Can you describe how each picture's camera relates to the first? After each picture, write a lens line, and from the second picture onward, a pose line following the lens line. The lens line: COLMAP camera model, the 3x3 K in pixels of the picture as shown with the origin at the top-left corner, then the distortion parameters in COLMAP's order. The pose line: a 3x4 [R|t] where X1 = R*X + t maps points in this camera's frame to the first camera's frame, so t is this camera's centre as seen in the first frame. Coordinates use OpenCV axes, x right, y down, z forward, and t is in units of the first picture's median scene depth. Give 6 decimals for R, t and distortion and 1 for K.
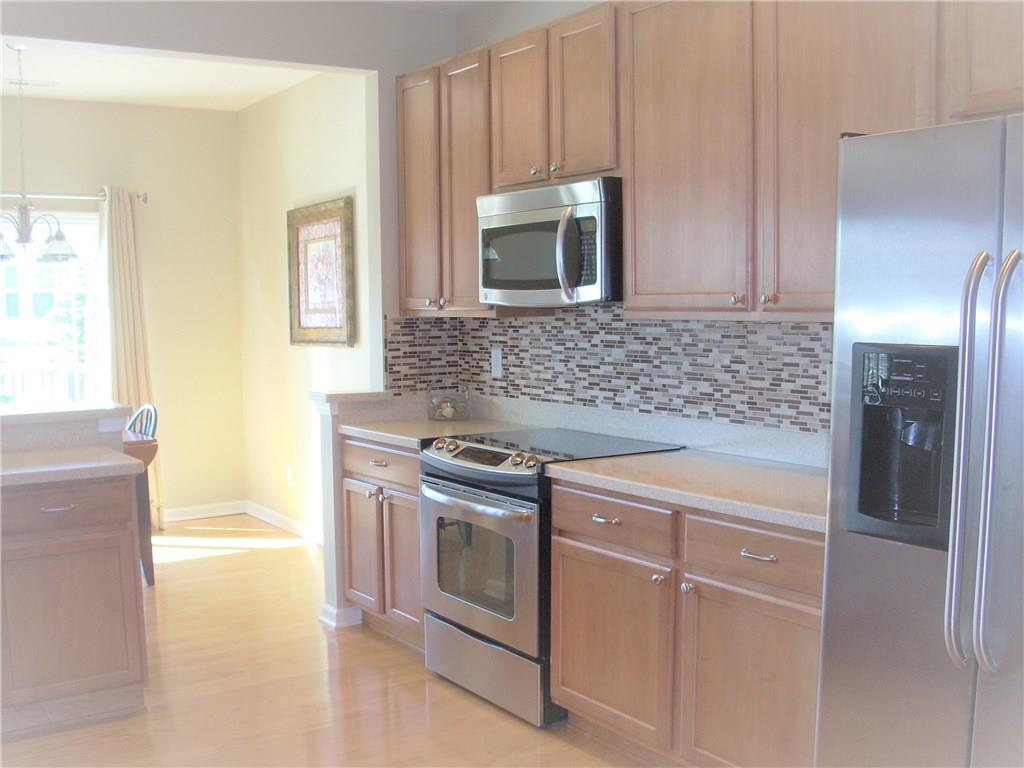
lens RADIAL K [[1091.3, 0, 512.0], [0, 1091.3, 423.5], [0, 0, 1]] dist [-0.167160, 0.119145]
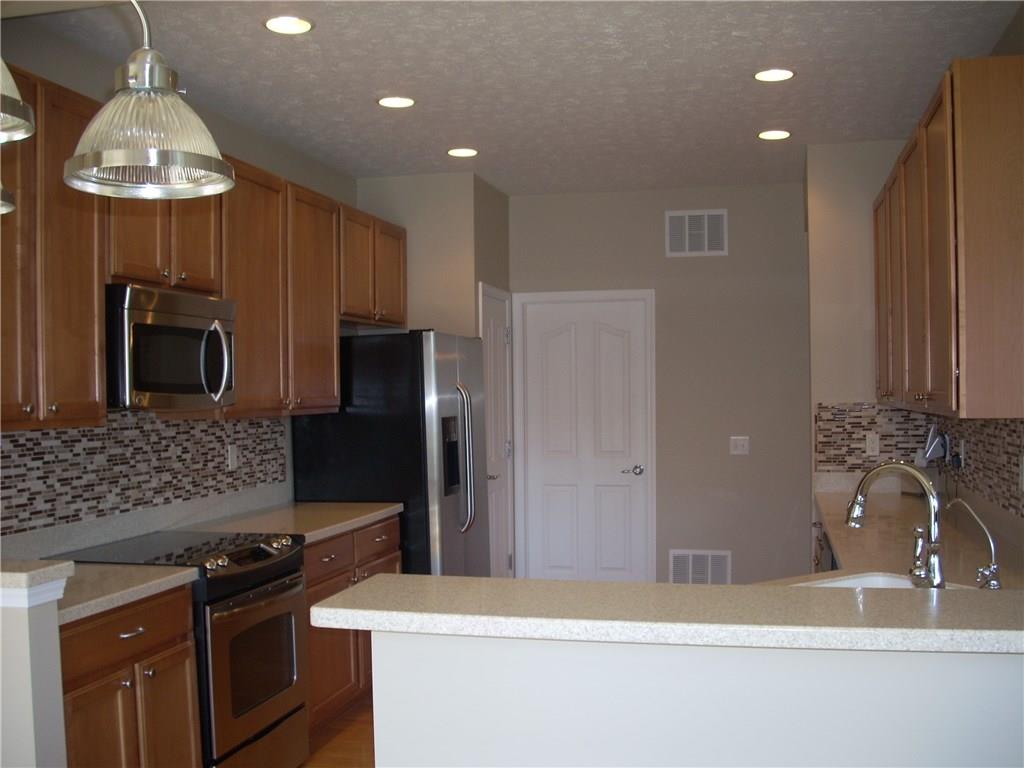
lens RADIAL K [[1091.3, 0, 512.0], [0, 1091.3, 423.5], [0, 0, 1]] dist [-0.167160, 0.119145]
pose [[-0.667931, -0.004079, 0.744212, -0.883338], [0.100531, 0.990325, 0.095654, -0.153867], [-0.737402, 0.138707, -0.661058, 1.380036]]
